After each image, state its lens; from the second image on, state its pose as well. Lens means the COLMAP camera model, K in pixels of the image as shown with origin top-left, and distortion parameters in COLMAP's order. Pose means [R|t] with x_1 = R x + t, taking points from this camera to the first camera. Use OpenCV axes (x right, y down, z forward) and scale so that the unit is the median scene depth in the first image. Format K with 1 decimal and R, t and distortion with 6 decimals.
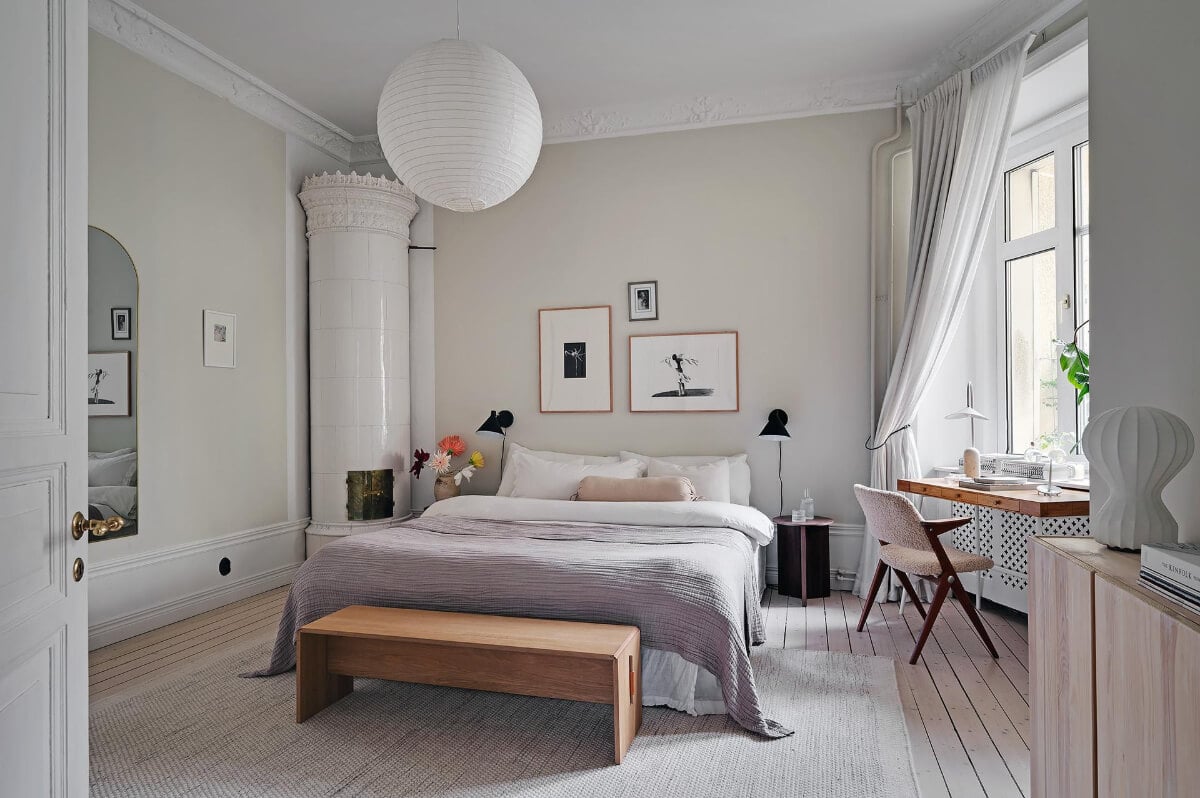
lens RADIAL K [[714.3, 0, 616.0], [0, 714.3, 409.1], [0, 0, 1]] dist [-0.002989, 0.006645]
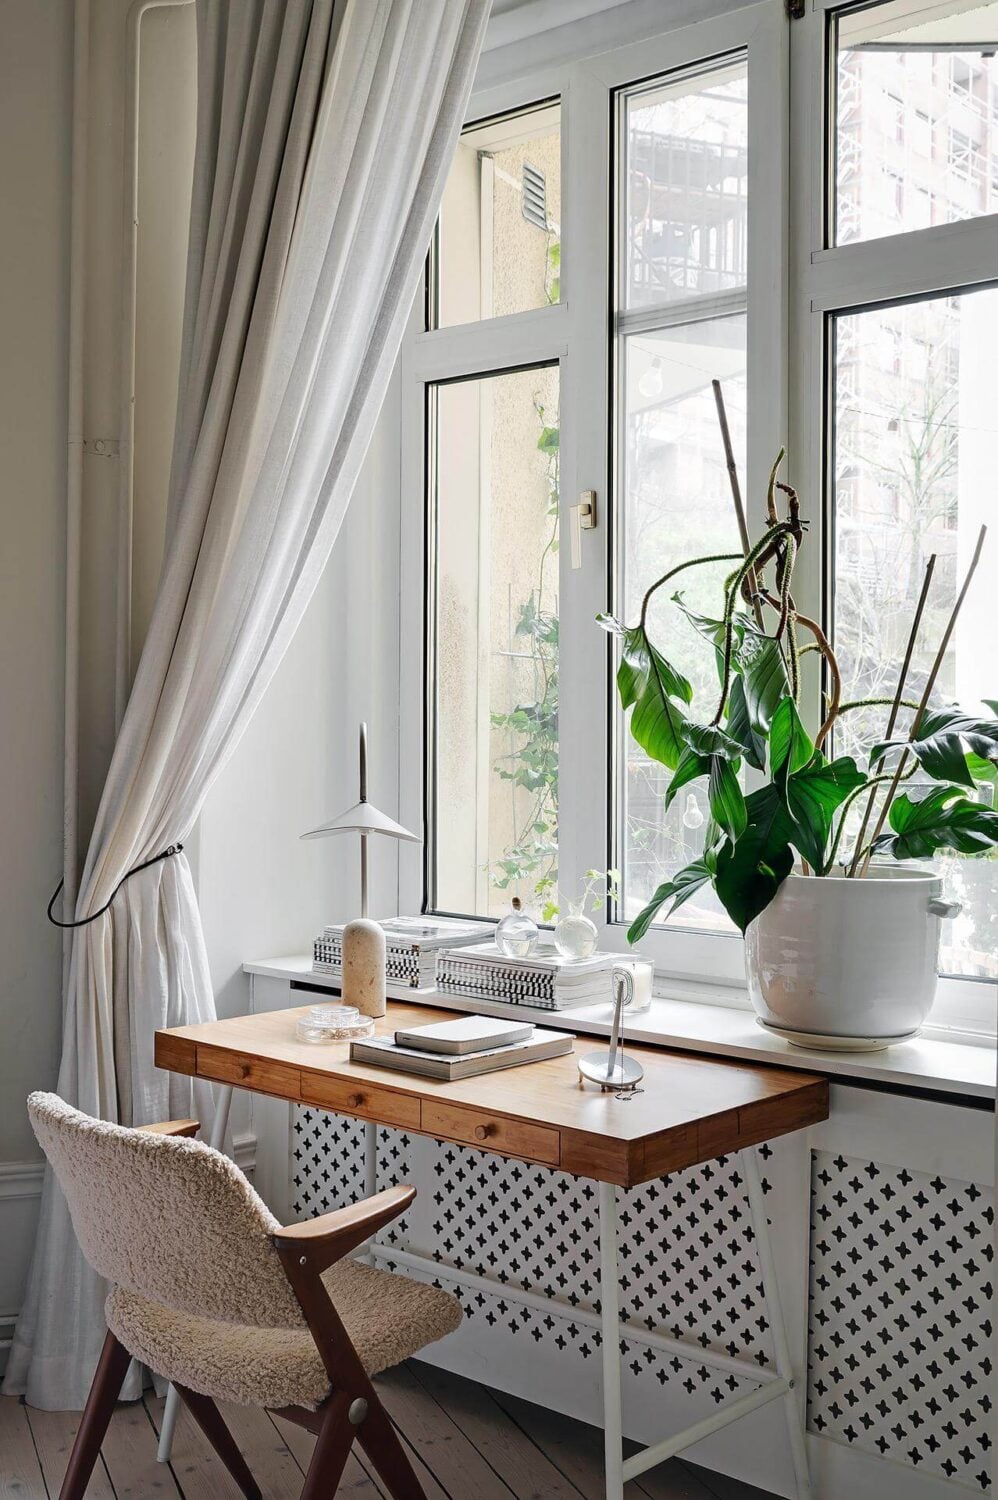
lens RADIAL K [[1633.8, 0, 526.1], [0, 1633.8, 757.4], [0, 0, 1]] dist [-0.009510, 0.000000]
pose [[0.793792, -0.000879, 0.608188, 0.078329], [-0.013658, 0.999721, 0.019270, -0.032748], [-0.608035, -0.023603, 0.793559, 0.296680]]
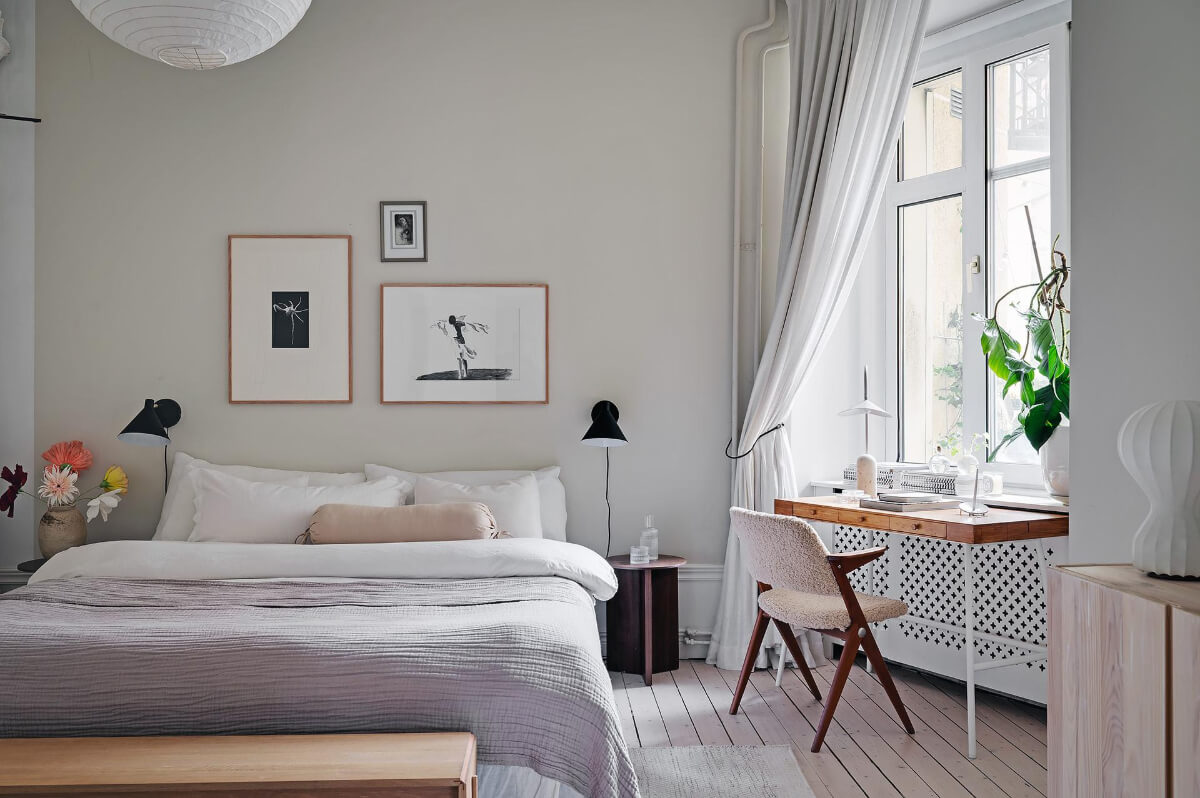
lens RADIAL K [[1078.2, 0, 625.1], [0, 1078.2, 399.1], [0, 0, 1]] dist [-0.008188, 0.006203]
pose [[0.948150, 0.009005, 0.317696, -0.083953], [-0.008553, 0.999959, -0.002816, 0.001393], [-0.317708, -0.000047, 0.948189, 0.013500]]
